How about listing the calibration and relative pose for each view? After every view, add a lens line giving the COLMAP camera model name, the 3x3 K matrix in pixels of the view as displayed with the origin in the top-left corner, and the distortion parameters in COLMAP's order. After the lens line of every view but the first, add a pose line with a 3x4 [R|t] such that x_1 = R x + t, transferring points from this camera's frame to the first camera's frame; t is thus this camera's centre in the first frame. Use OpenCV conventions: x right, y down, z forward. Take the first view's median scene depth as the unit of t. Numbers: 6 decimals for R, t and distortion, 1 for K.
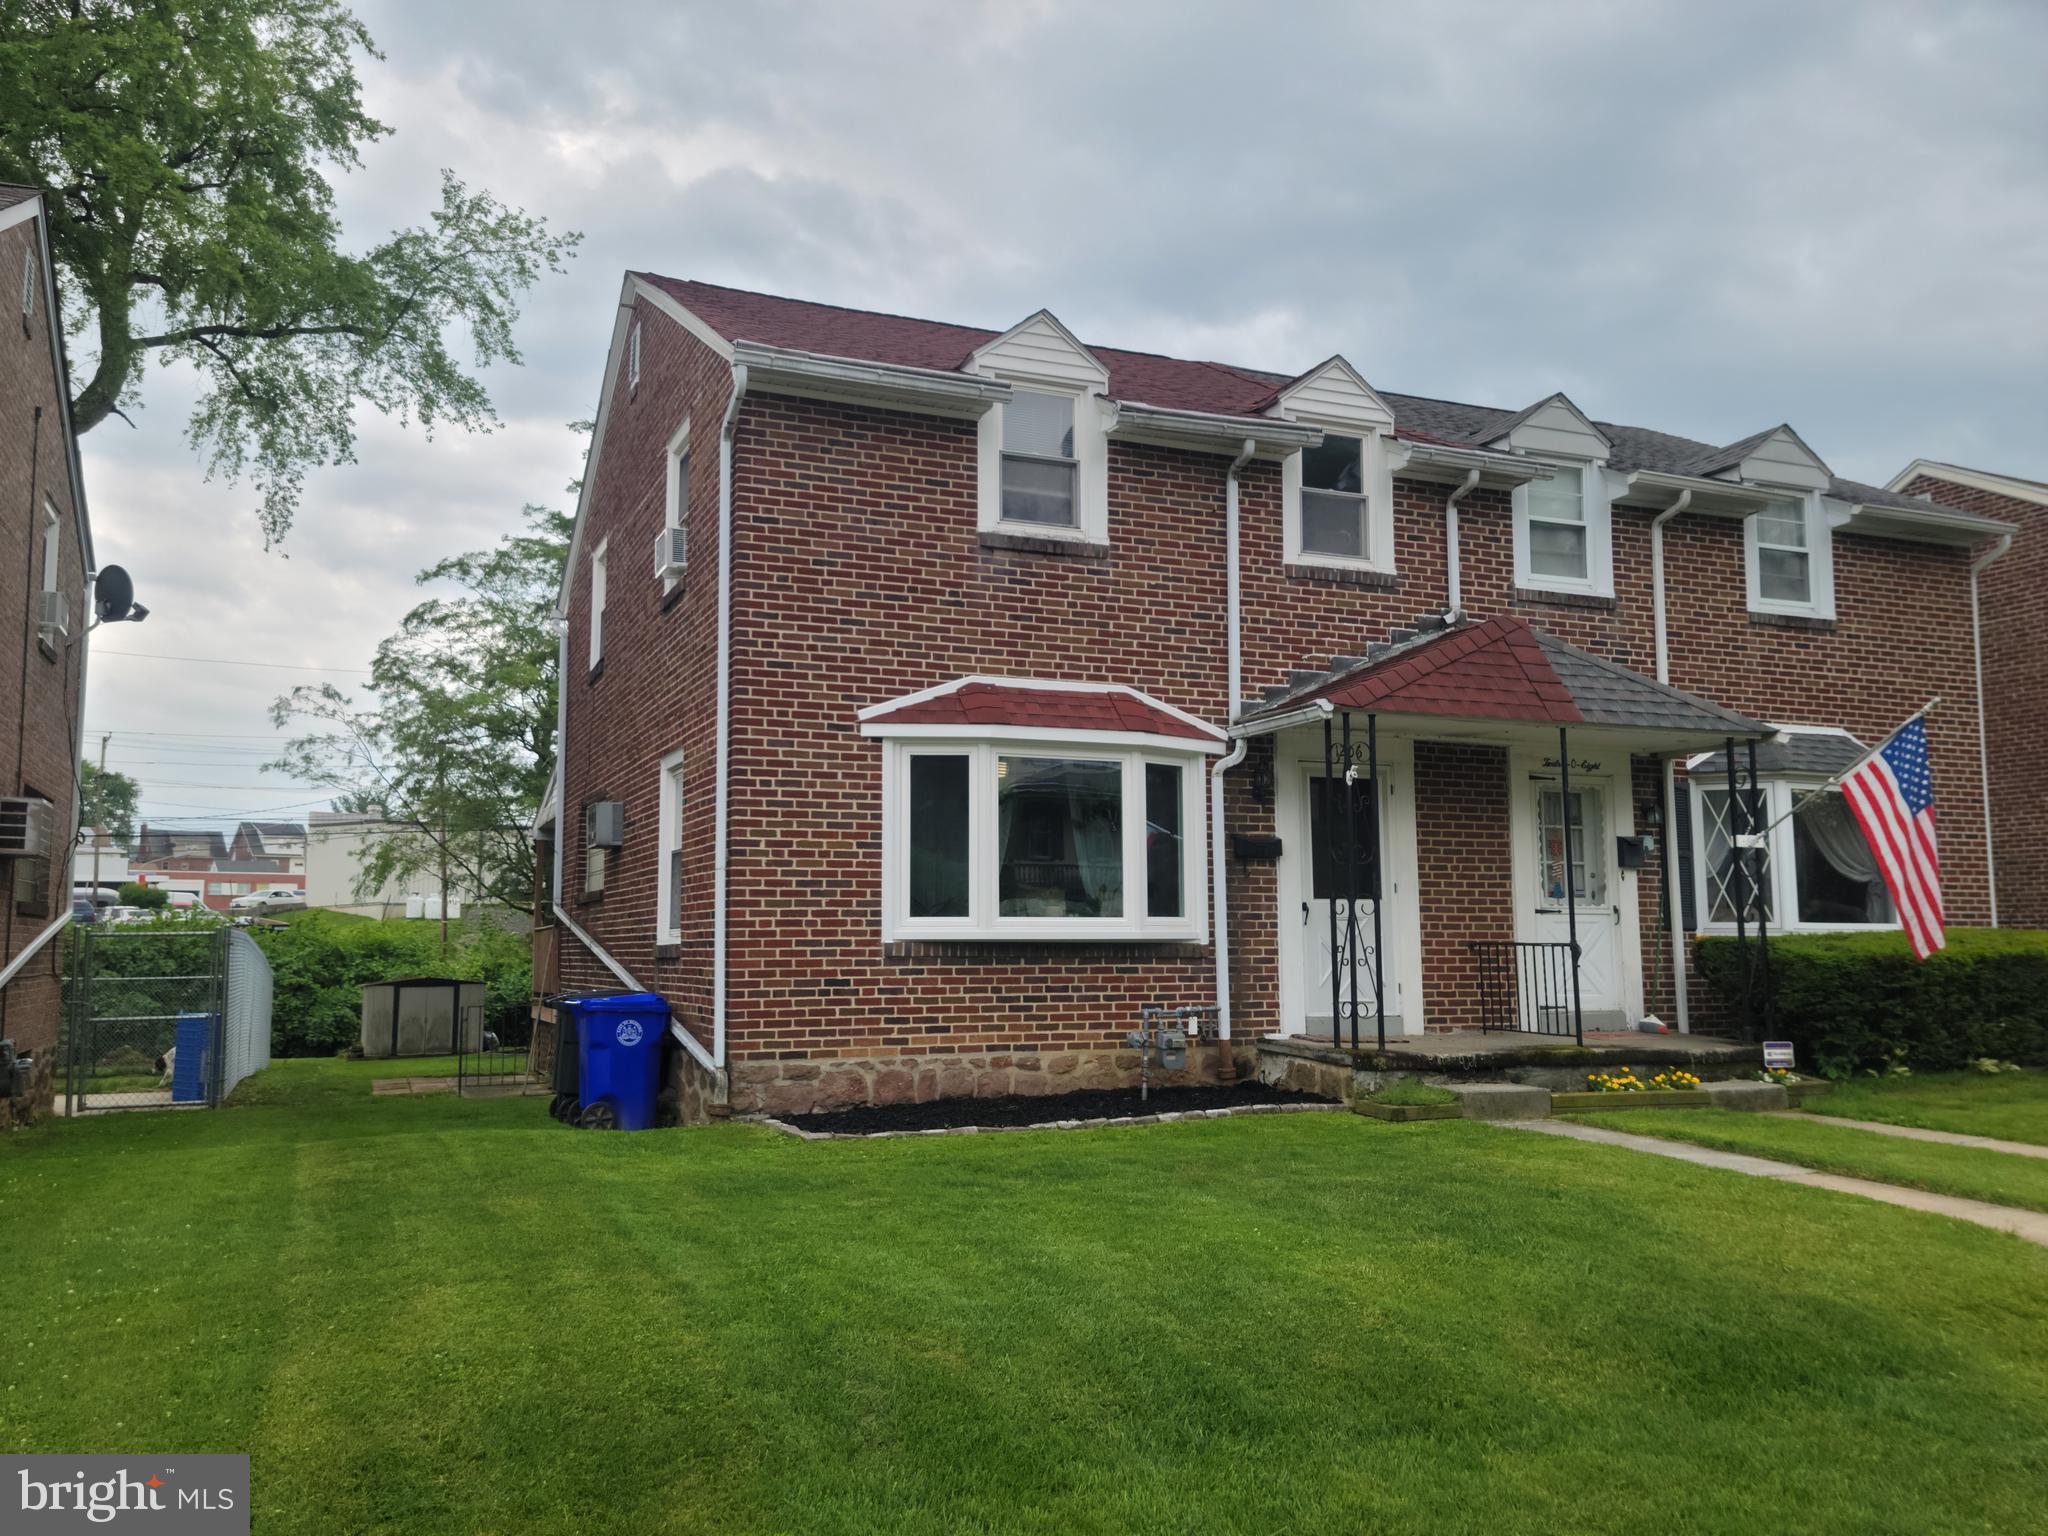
lens RADIAL K [[1609.8, 0, 1049.1], [0, 1609.8, 790.7], [0, 0, 1]] dist [0.076602, -0.007298]
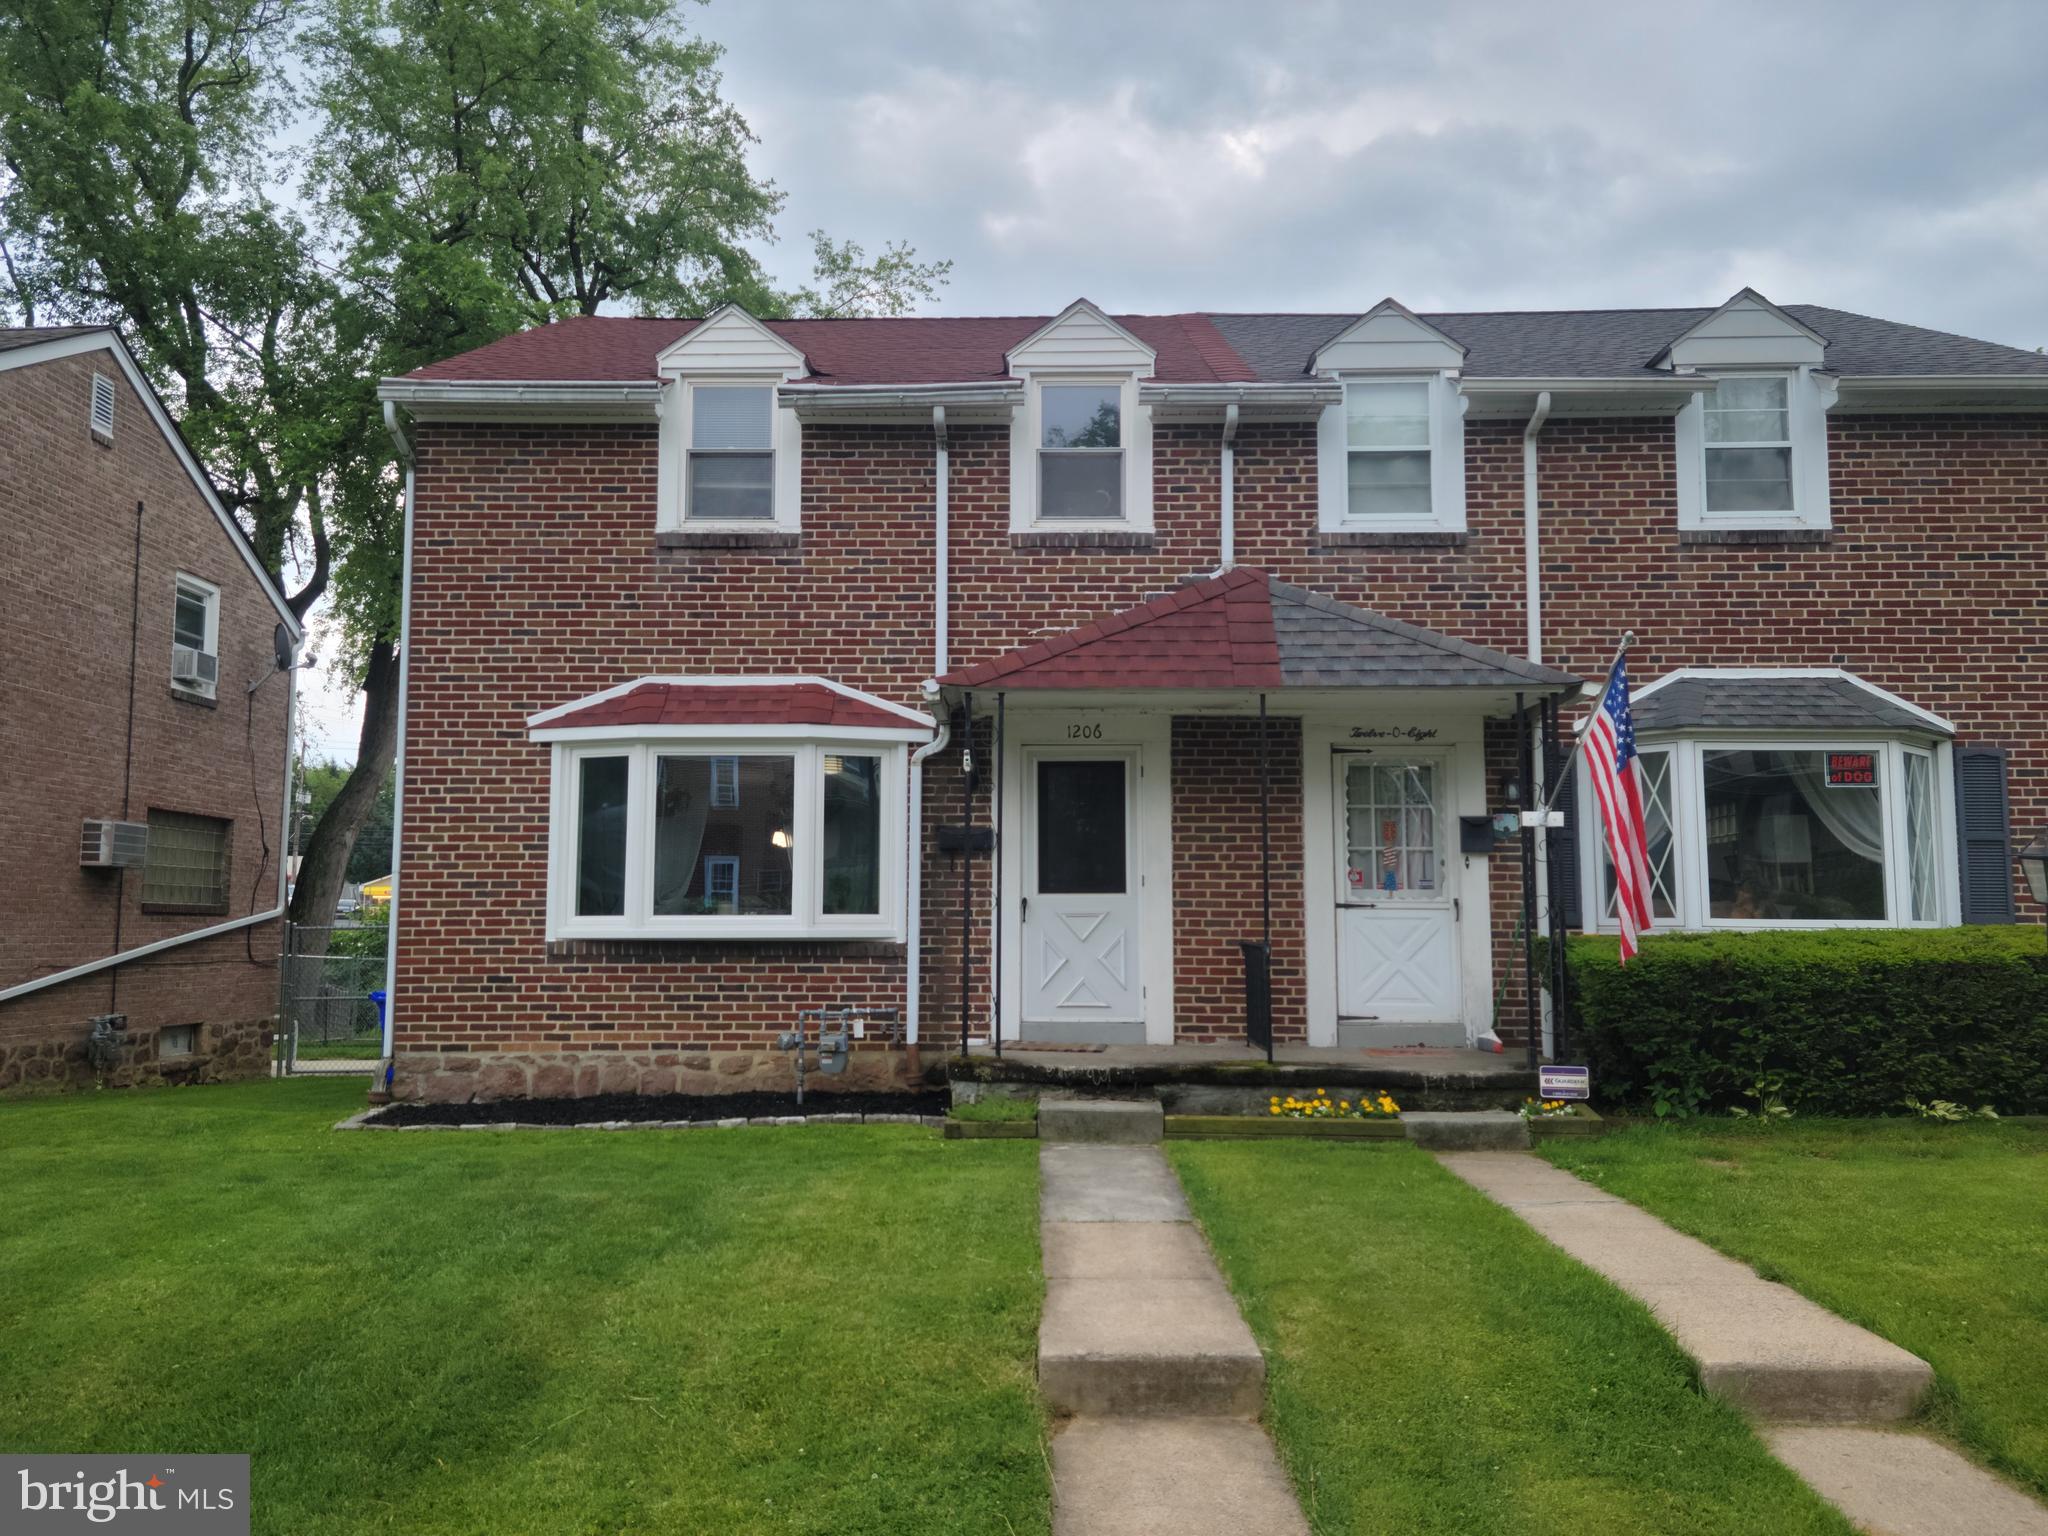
lens RADIAL K [[1626.3, 0, 1031.7], [0, 1626.3, 776.8], [0, 0, 1]] dist [0.107511, -0.123286]
pose [[0.912016, -0.035465, -0.408618, 0.581175], [0.035171, 0.999347, -0.008236, 0.008276], [0.408643, -0.006860, 0.912669, 0.160222]]
